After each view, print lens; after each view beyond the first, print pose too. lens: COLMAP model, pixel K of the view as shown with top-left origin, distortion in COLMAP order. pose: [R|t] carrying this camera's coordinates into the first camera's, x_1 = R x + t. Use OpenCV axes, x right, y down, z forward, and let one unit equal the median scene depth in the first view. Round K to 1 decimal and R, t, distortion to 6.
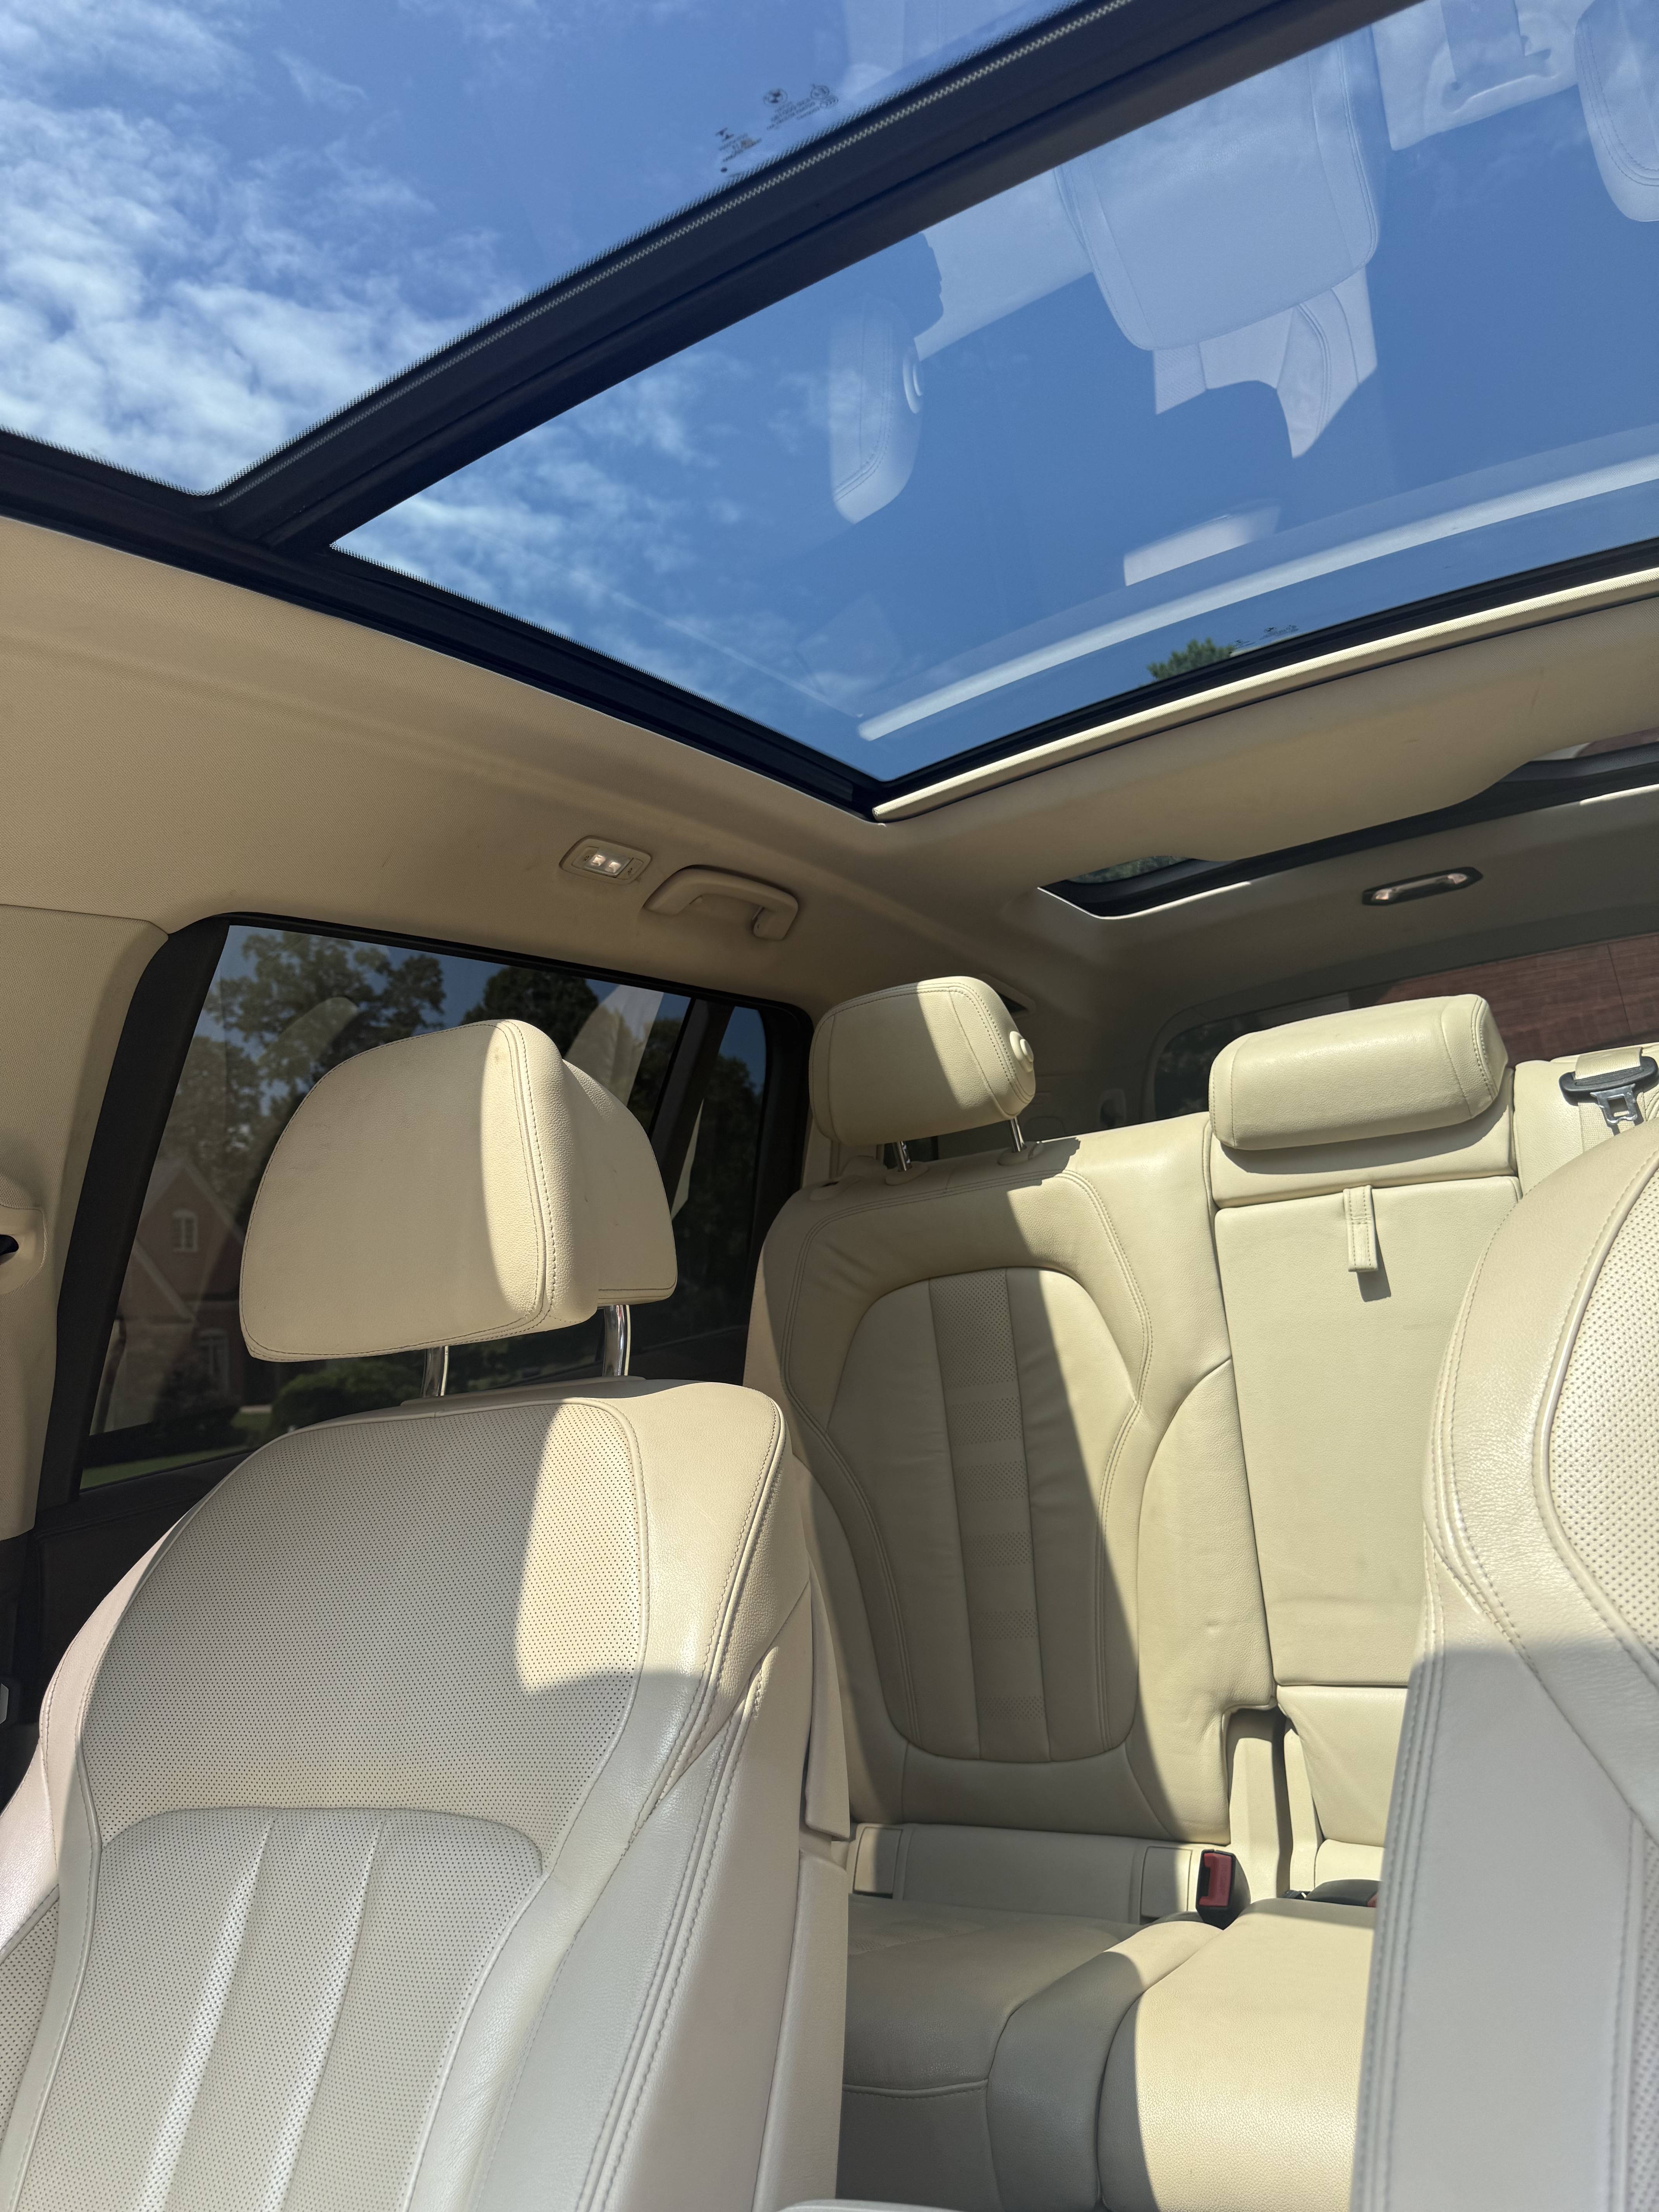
lens RADIAL K [[1552.7, 0, 796.2], [0, 1552.7, 1108.1], [0, 0, 1]] dist [0.013622, -0.017467]
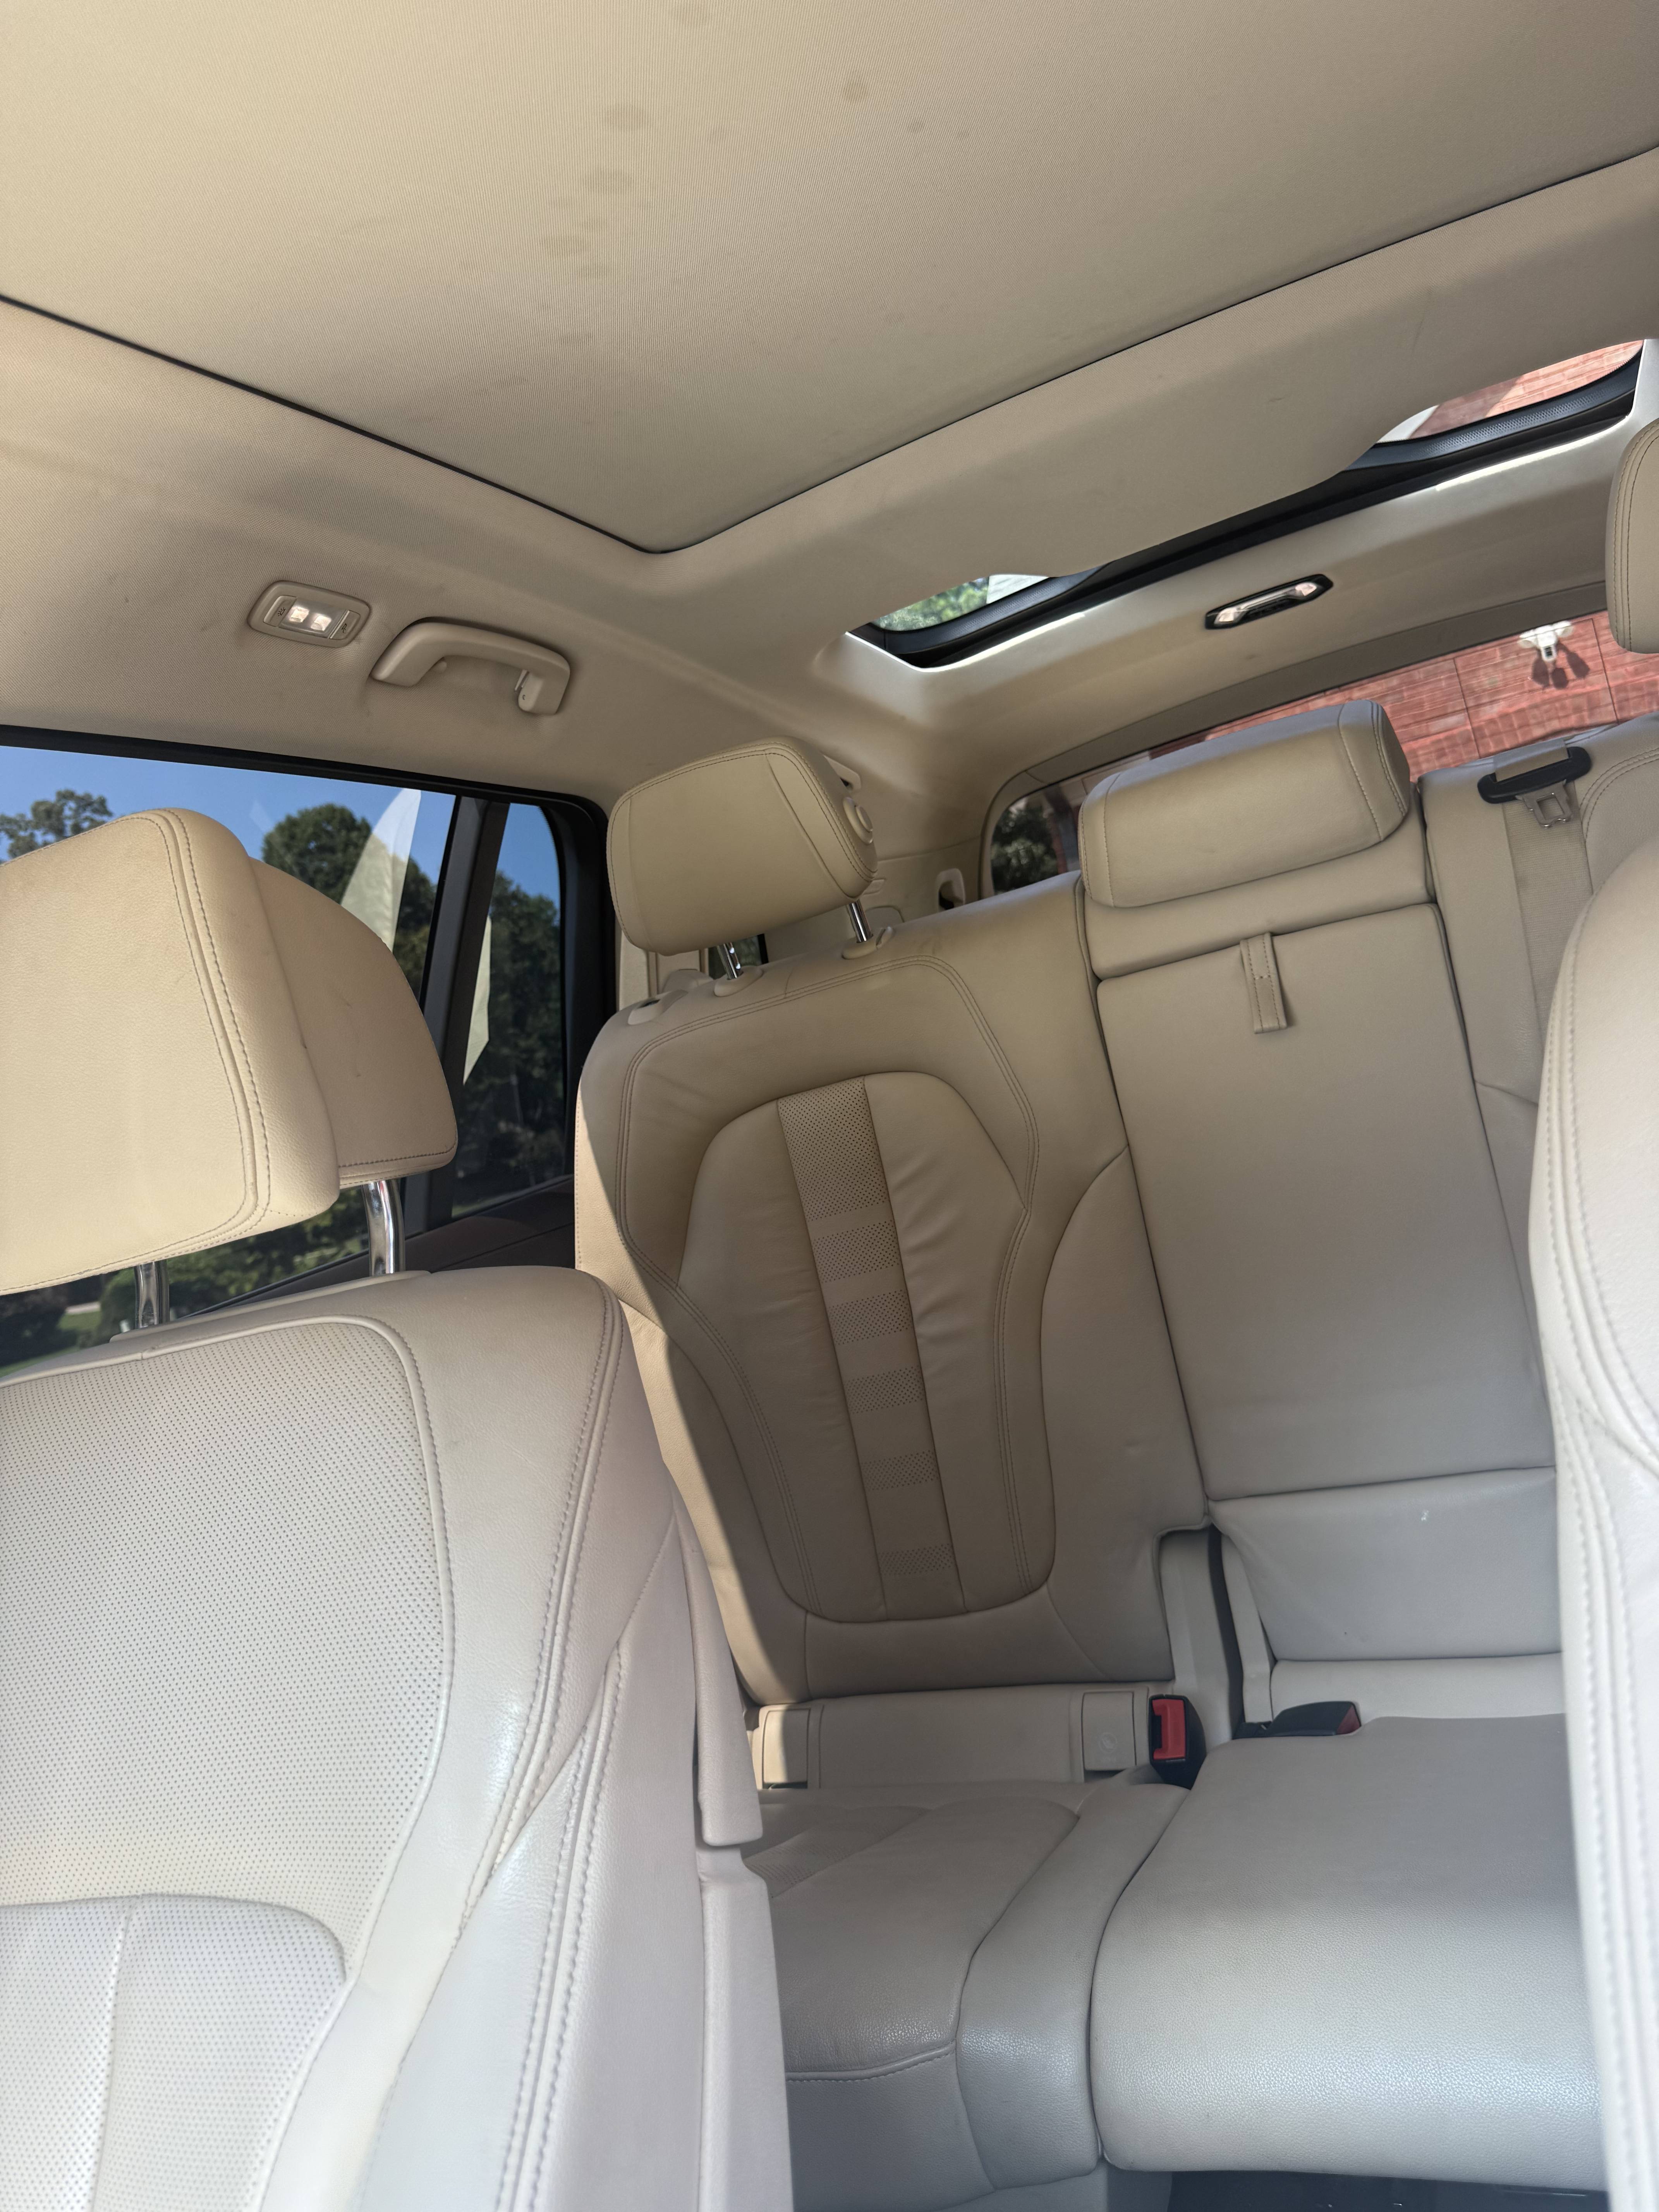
lens RADIAL K [[1539.8, 0, 851.5], [0, 1539.8, 1107.3], [0, 0, 1]] dist [0.073354, -0.089709]
pose [[0.983136, -0.116211, 0.141207, 0.006721], [0.099252, 0.987588, 0.121733, 0.018440], [-0.153601, -0.105665, 0.982467, 0.180967]]
